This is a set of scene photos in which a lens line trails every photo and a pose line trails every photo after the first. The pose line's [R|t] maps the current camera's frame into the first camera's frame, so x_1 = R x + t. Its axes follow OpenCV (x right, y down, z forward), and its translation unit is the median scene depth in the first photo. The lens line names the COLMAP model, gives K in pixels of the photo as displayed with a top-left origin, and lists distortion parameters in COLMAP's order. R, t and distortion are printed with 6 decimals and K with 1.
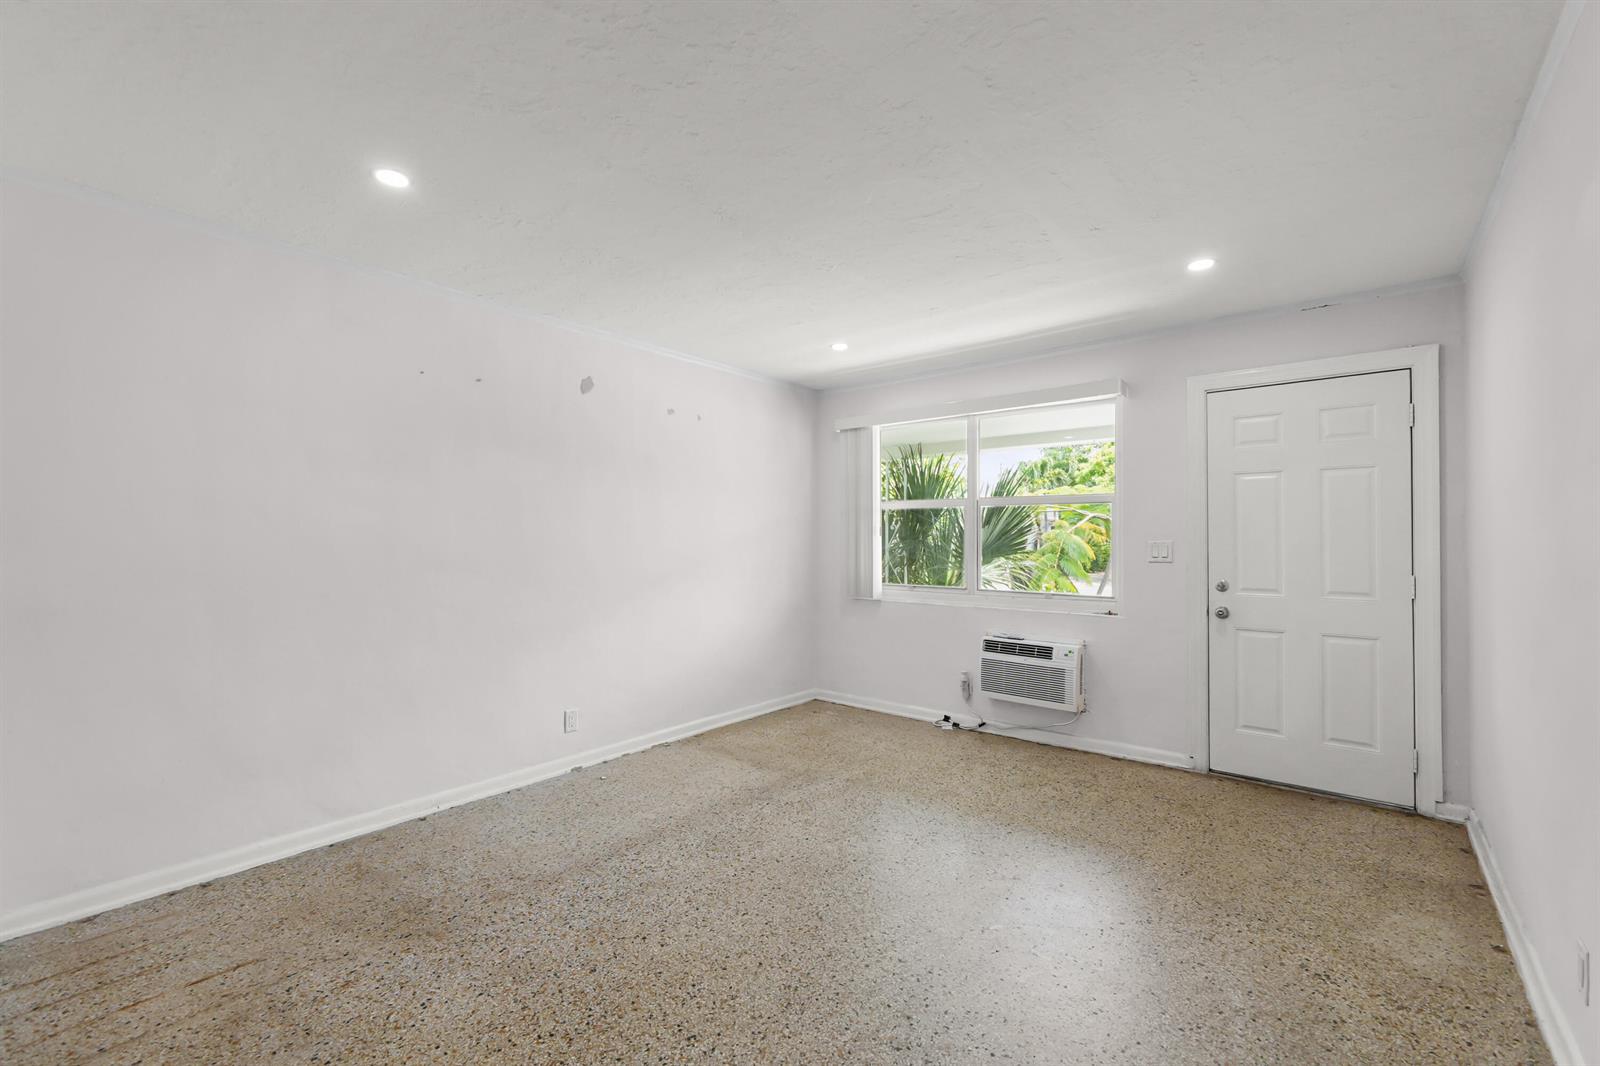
lens RADIAL K [[667.8, 0, 800.0], [0, 667.8, 533.0], [0, 0, 1]] dist [-0.001327, -0.000175]
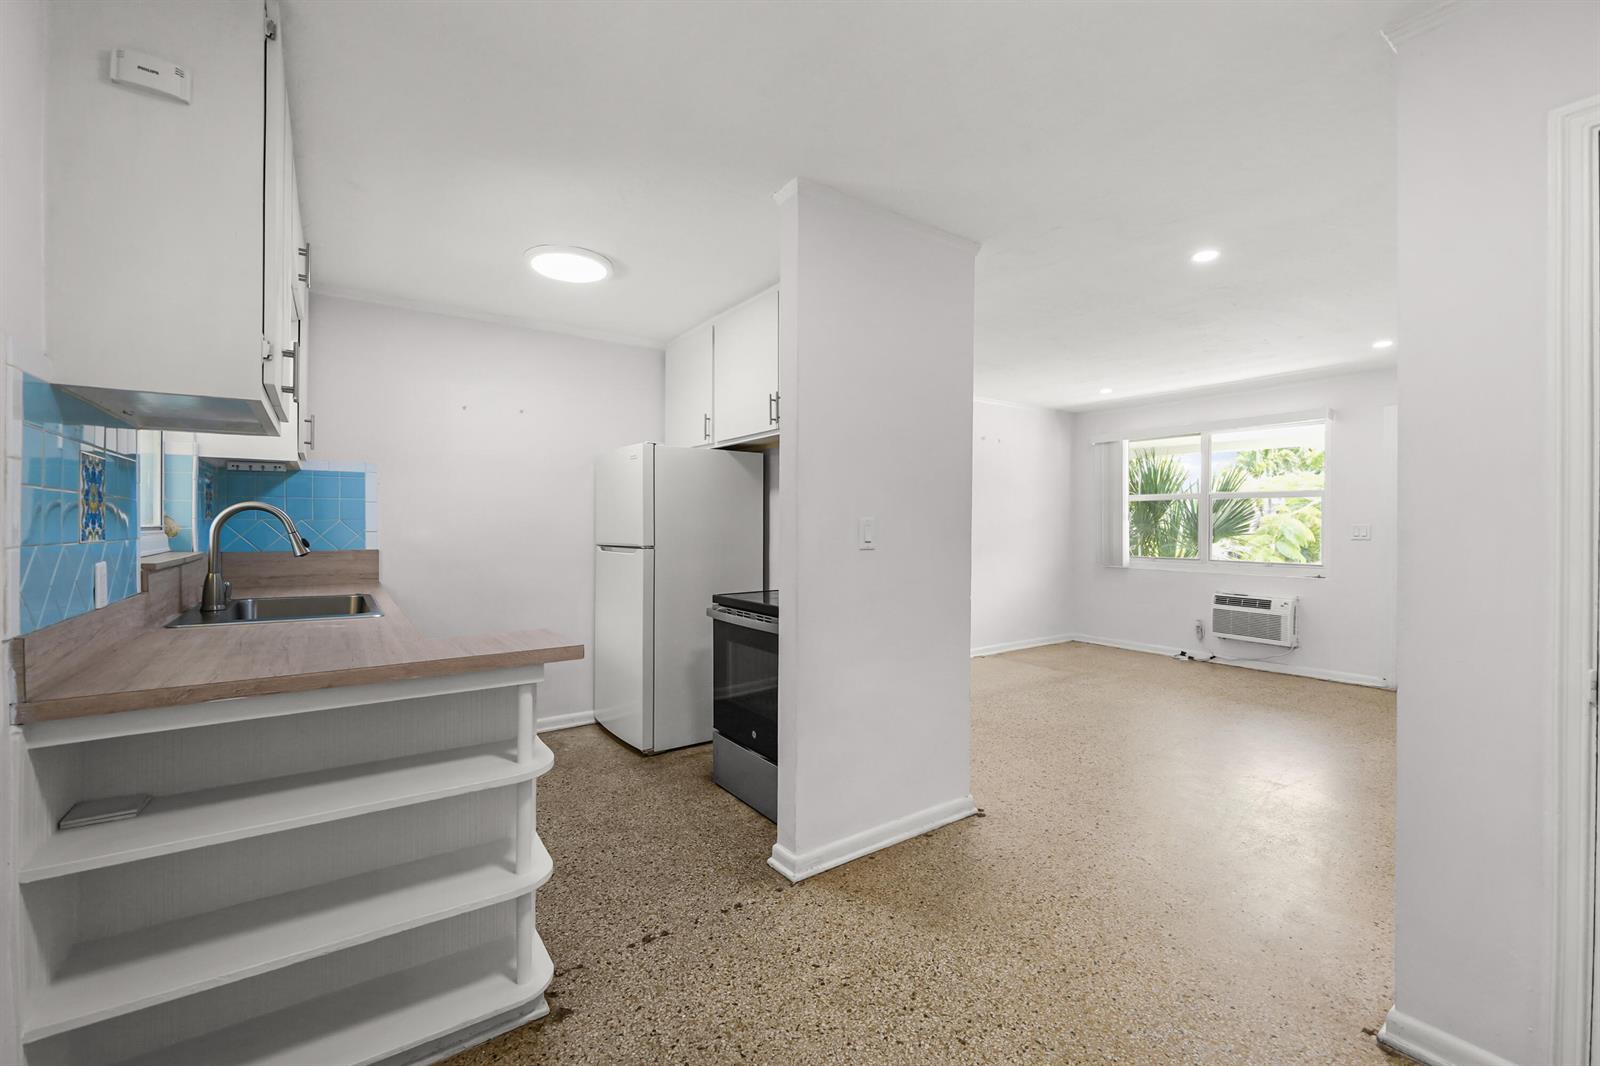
lens RADIAL K [[664.0, 0, 804.6], [0, 664.0, 523.6], [0, 0, 1]] dist [0.001422, 0.000360]
pose [[0.966669, 0.002306, -0.256020, -0.200919], [-0.000089, 0.999962, 0.008672, -0.001877], [0.256031, -0.008360, 0.966633, -0.567207]]
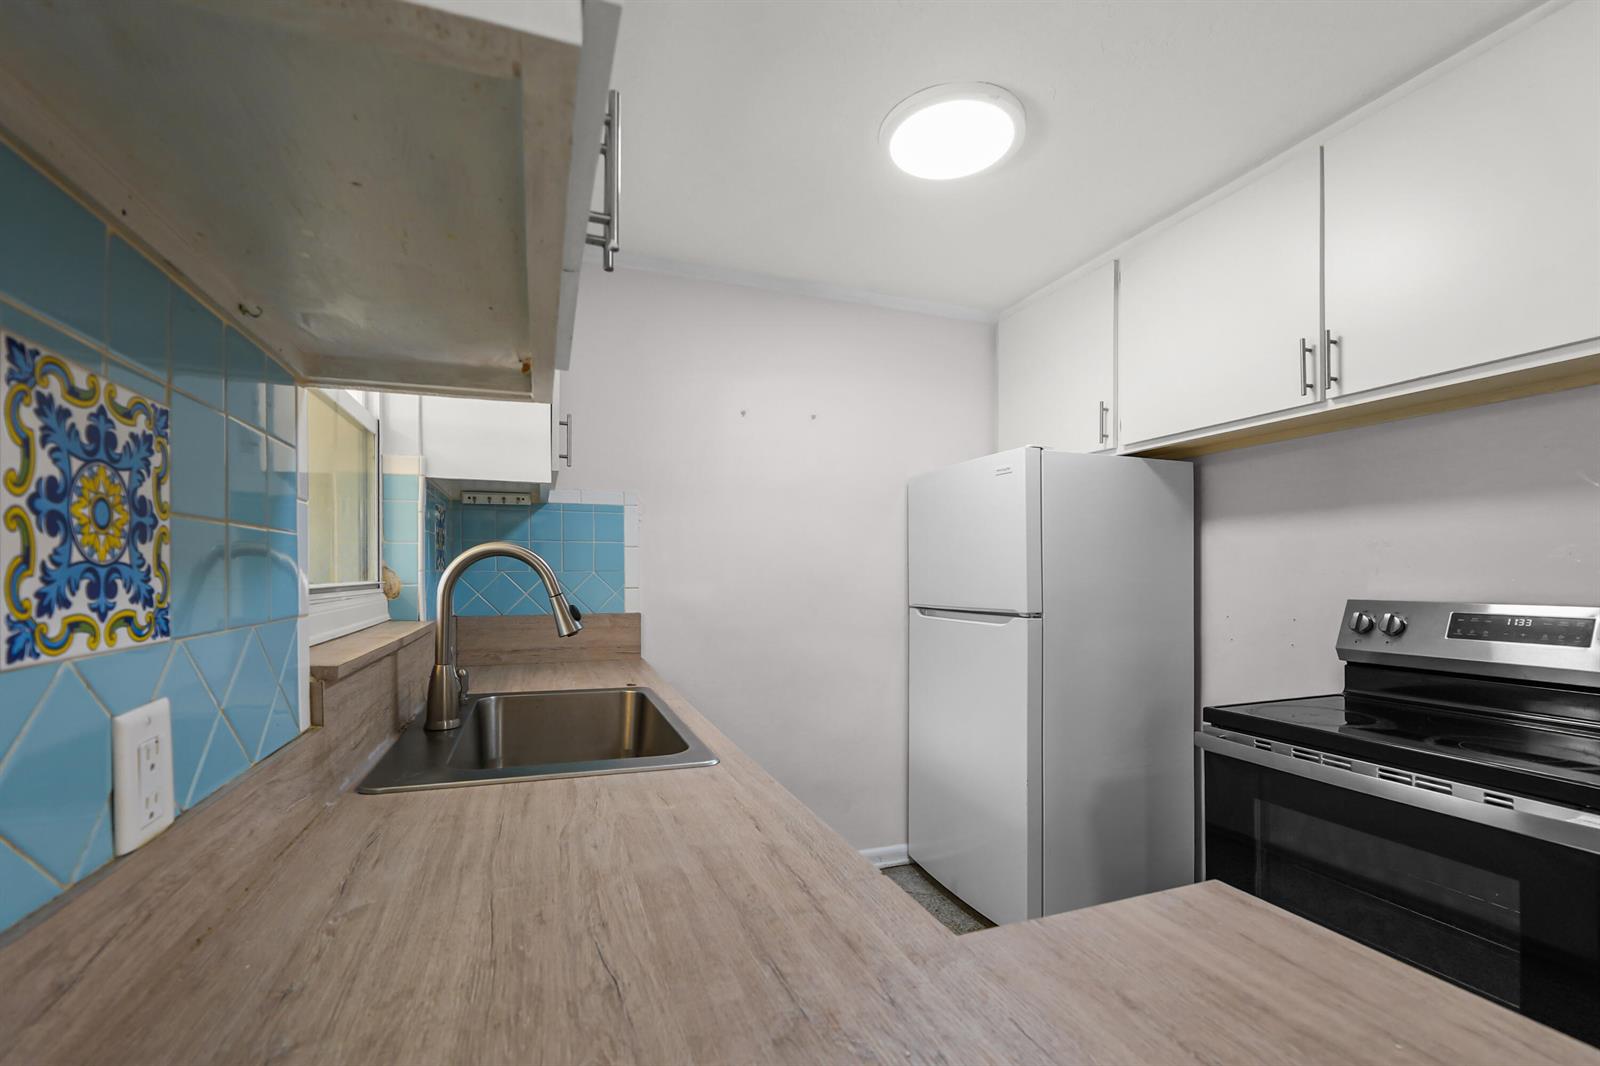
lens RADIAL K [[680.5, 0, 798.6], [0, 680.5, 579.3], [0, 0, 1]] dist [-0.000797, 0.000076]
pose [[0.868590, 0.006568, -0.495487, -0.506836], [0.002743, 0.999833, 0.018063, -0.002937], [0.495523, -0.017048, 0.868427, -0.357477]]
